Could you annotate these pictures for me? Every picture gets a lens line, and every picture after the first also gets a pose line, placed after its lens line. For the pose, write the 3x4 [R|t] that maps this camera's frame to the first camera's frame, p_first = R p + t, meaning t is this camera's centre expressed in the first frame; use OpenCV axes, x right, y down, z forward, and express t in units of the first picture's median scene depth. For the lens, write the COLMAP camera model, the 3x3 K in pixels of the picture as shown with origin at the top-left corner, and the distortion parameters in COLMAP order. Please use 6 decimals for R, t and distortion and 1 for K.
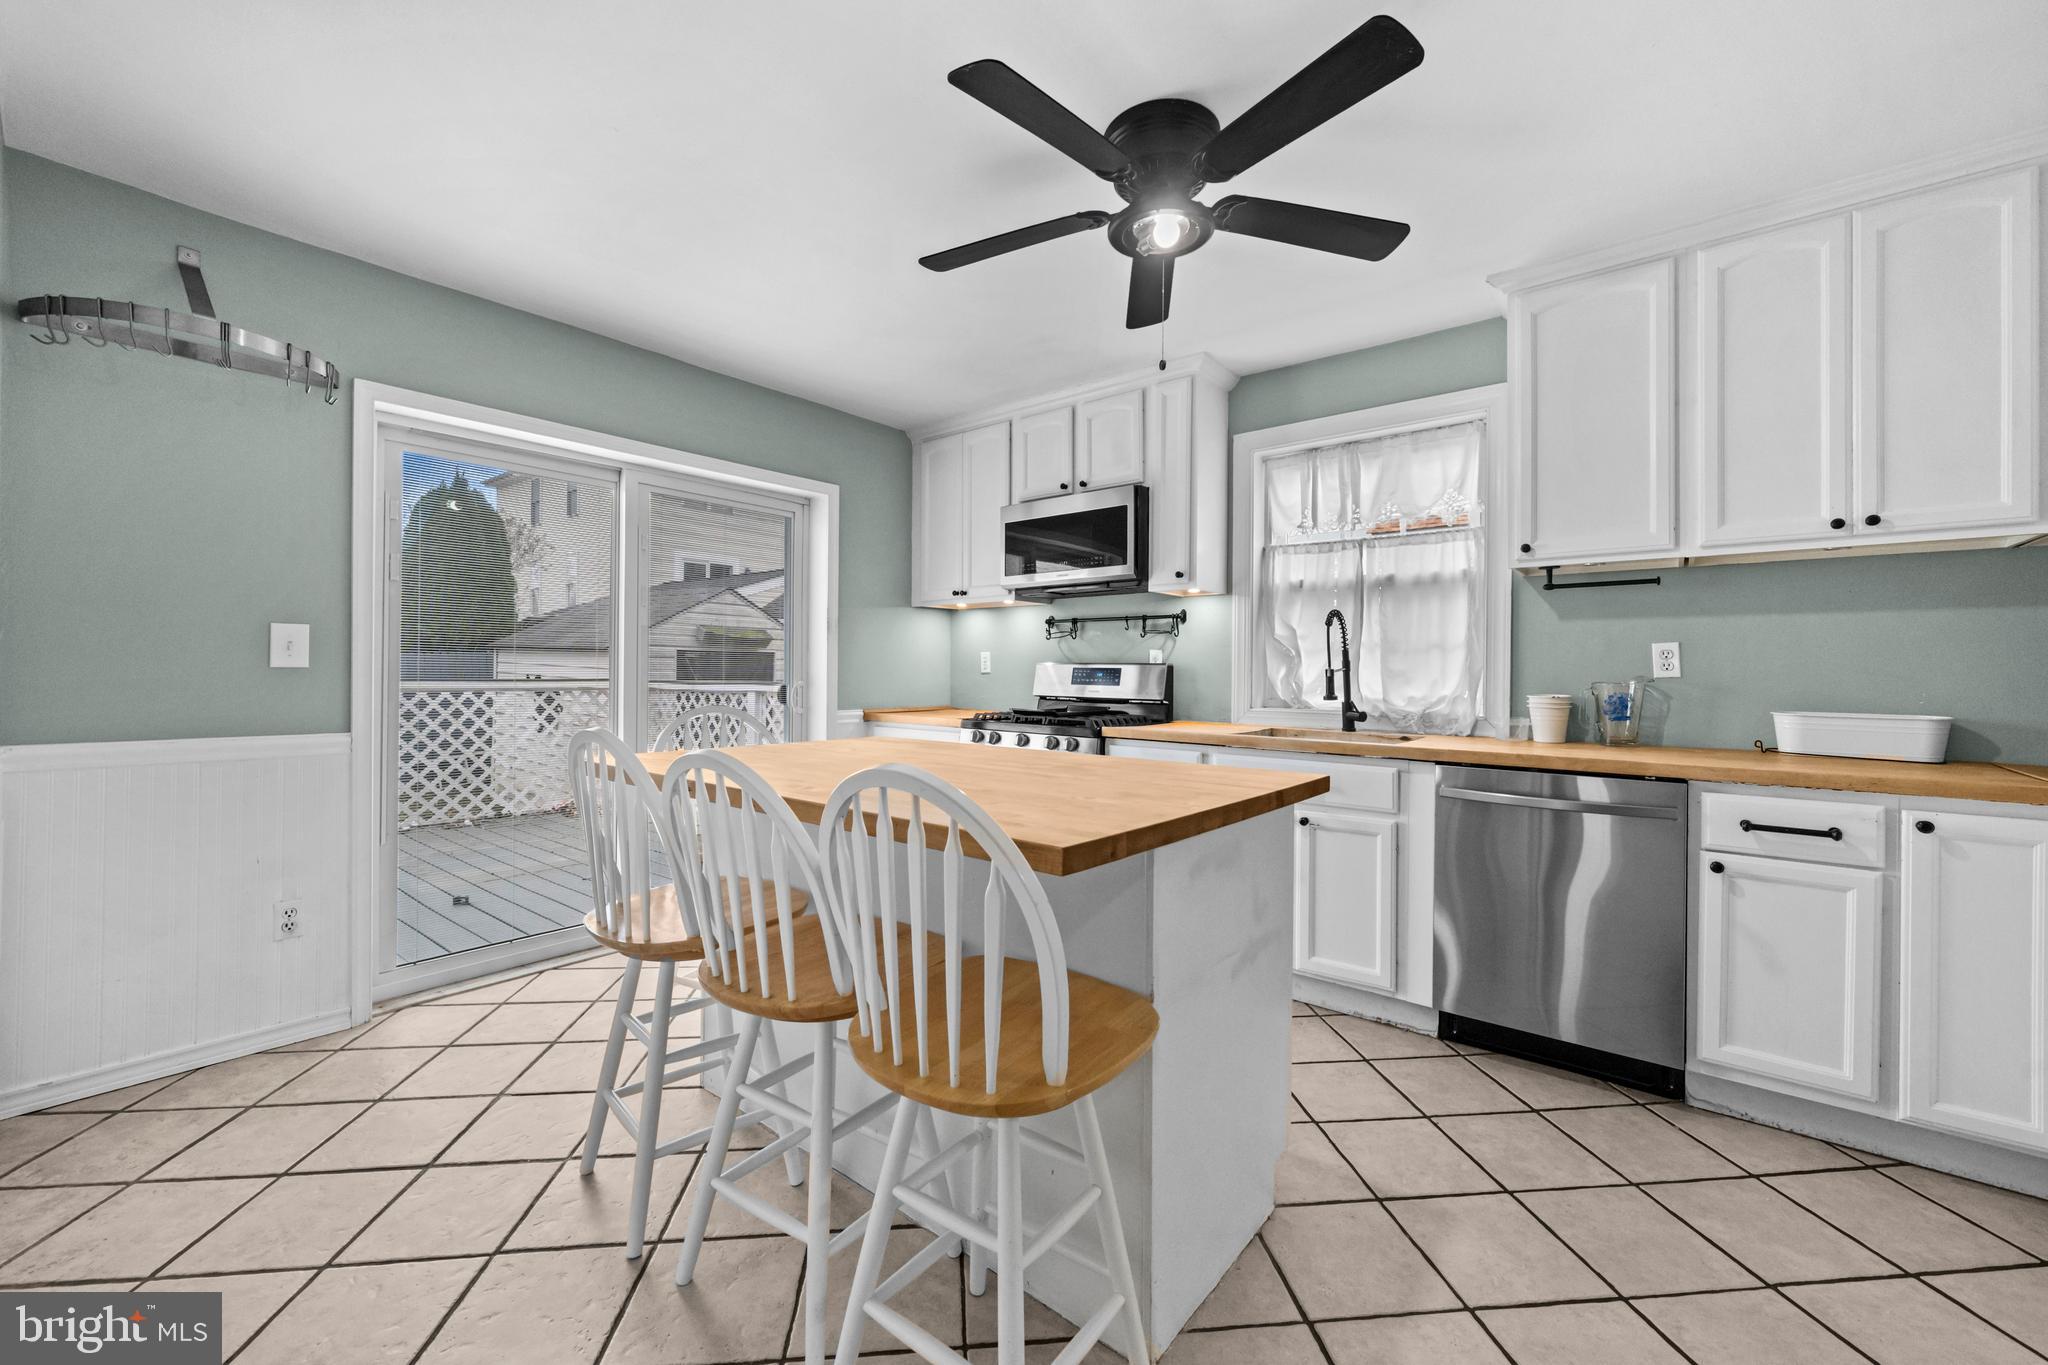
lens RADIAL K [[796.2, 0, 1029.4], [0, 796.2, 666.0], [0, 0, 1]] dist [-0.002299, -0.000046]
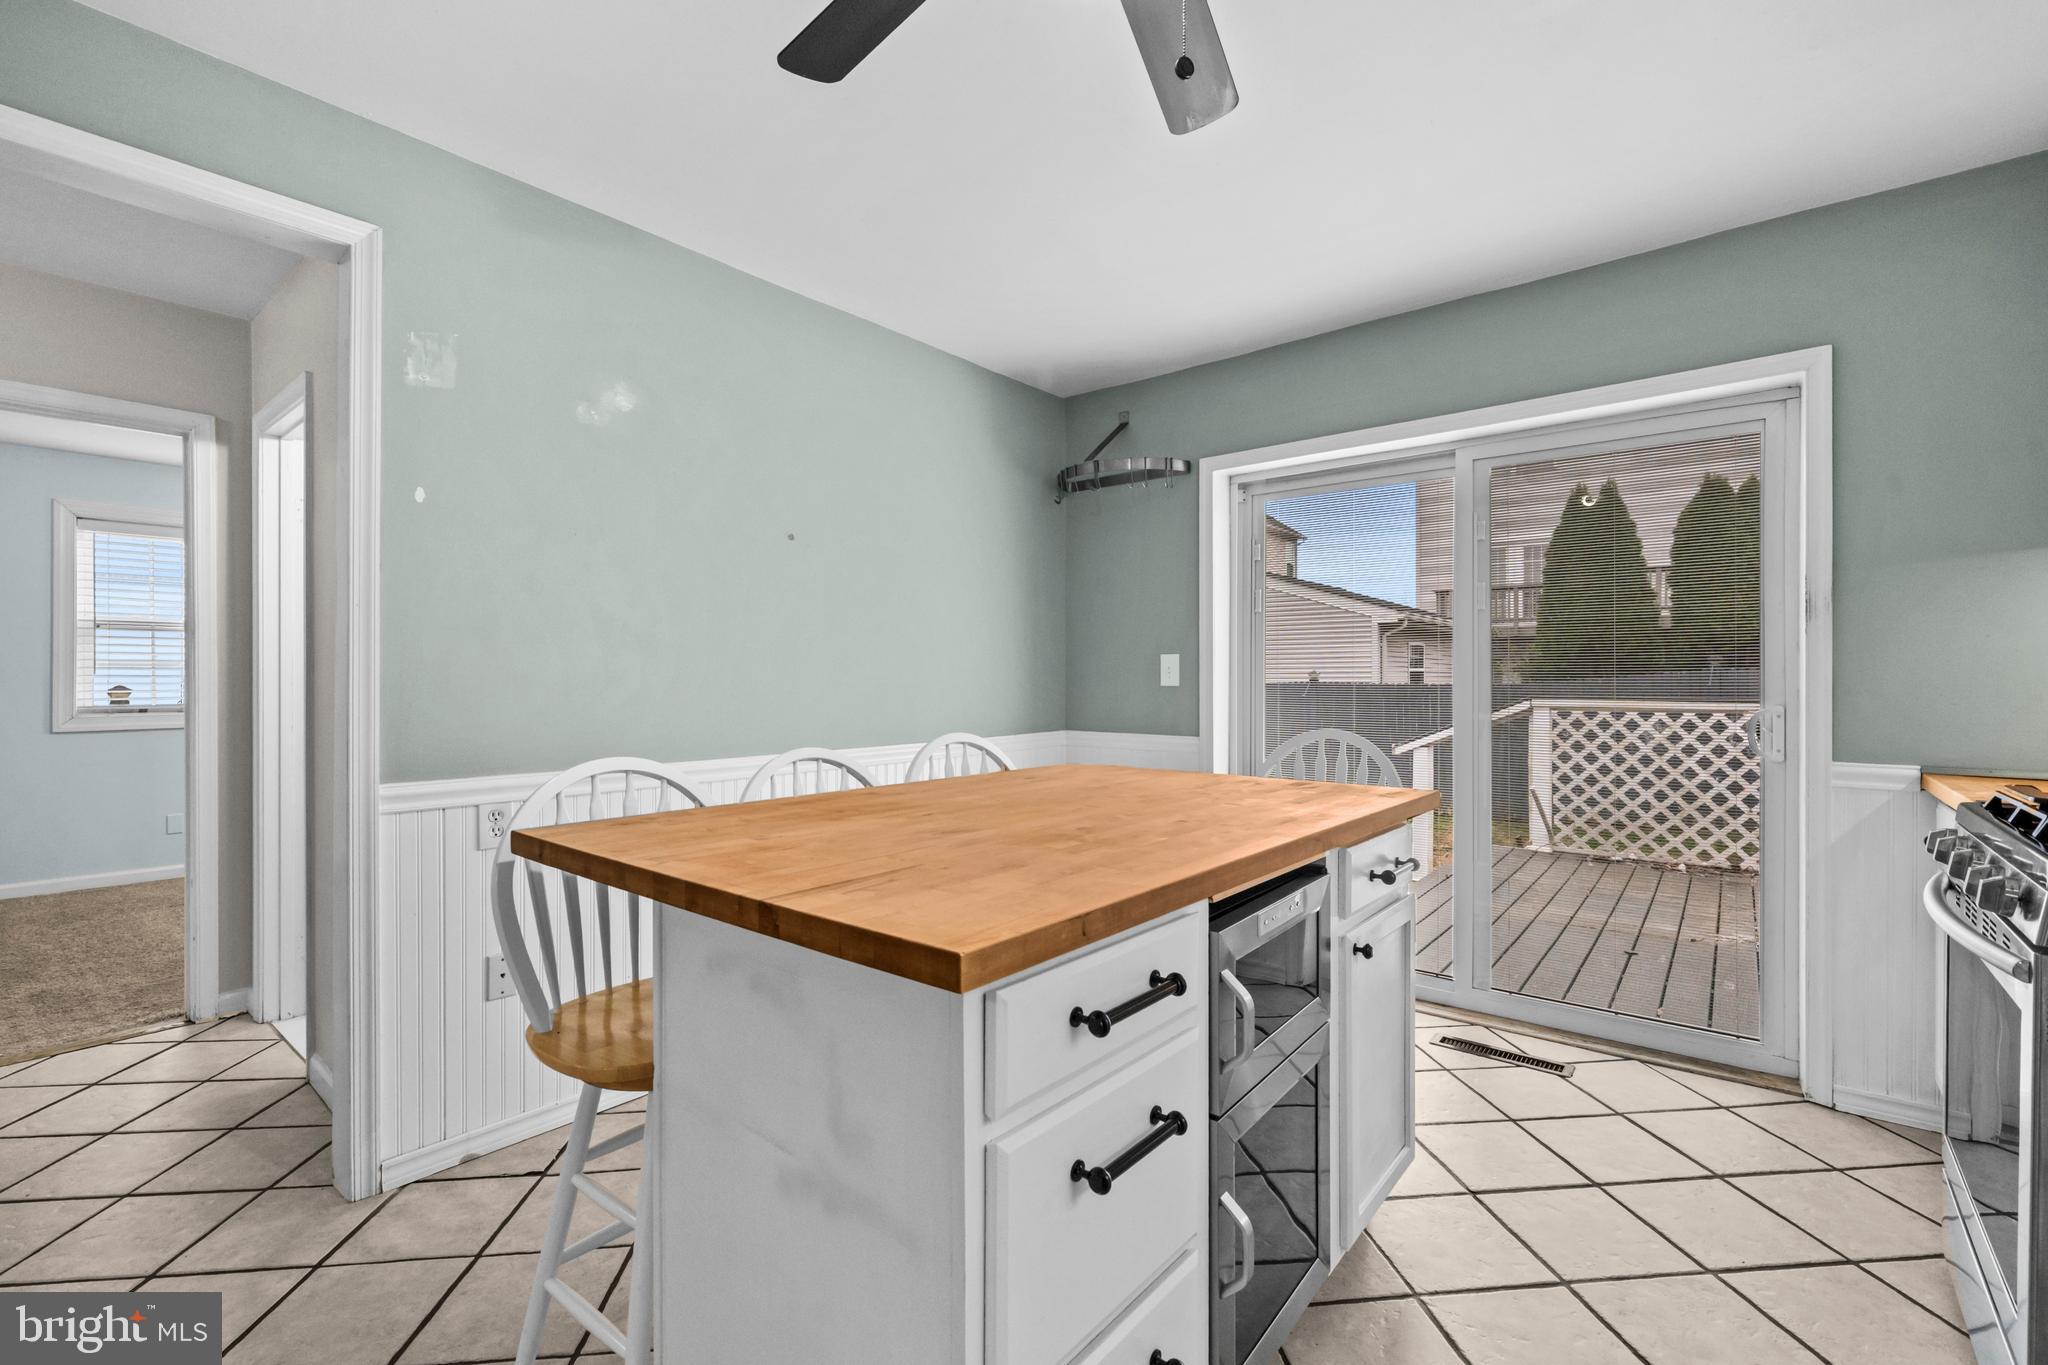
lens RADIAL K [[877.7, 0, 1024.6], [0, 877.7, 683.3], [0, 0, 1]] dist [-0.001035, -0.000156]
pose [[-0.012761, -0.004677, -0.999908, 0.272179], [0.005969, 0.999971, -0.004753, 0.001247], [0.999901, -0.006029, -0.012733, 0.356447]]
